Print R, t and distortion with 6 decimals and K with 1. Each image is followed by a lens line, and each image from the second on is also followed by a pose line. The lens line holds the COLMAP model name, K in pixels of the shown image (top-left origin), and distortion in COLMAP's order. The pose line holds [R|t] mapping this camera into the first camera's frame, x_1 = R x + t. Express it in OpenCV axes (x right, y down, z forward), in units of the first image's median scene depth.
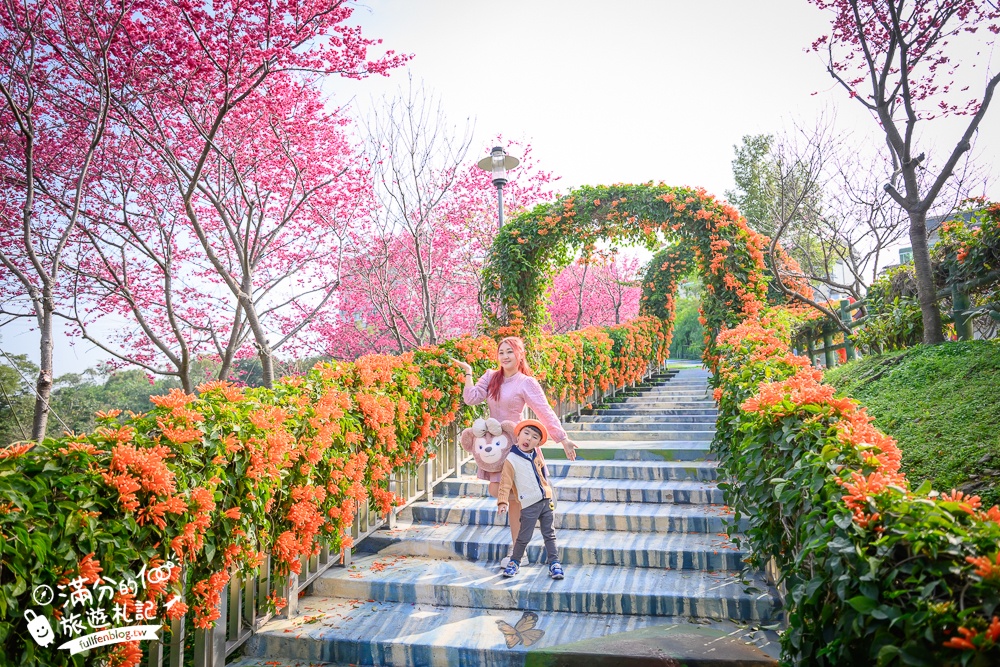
lens RADIAL K [[704.2, 0, 499.7], [0, 704.2, 349.0], [0, 0, 1]] dist [-0.003274, 0.000187]
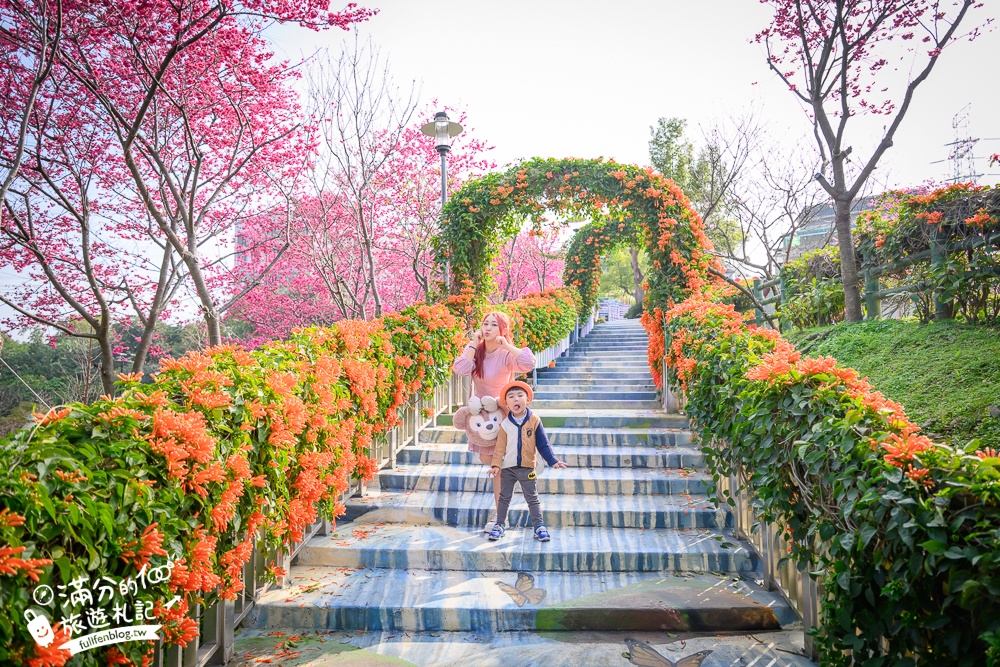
lens RADIAL K [[704.2, 0, 499.7], [0, 704.2, 349.0], [0, 0, 1]] dist [-0.003274, 0.000187]
pose [[0.985649, 0.015306, 0.168115, -0.120251], [-0.022401, 0.998933, 0.040384, 0.003455], [-0.167317, -0.043570, 0.984940, 0.001991]]
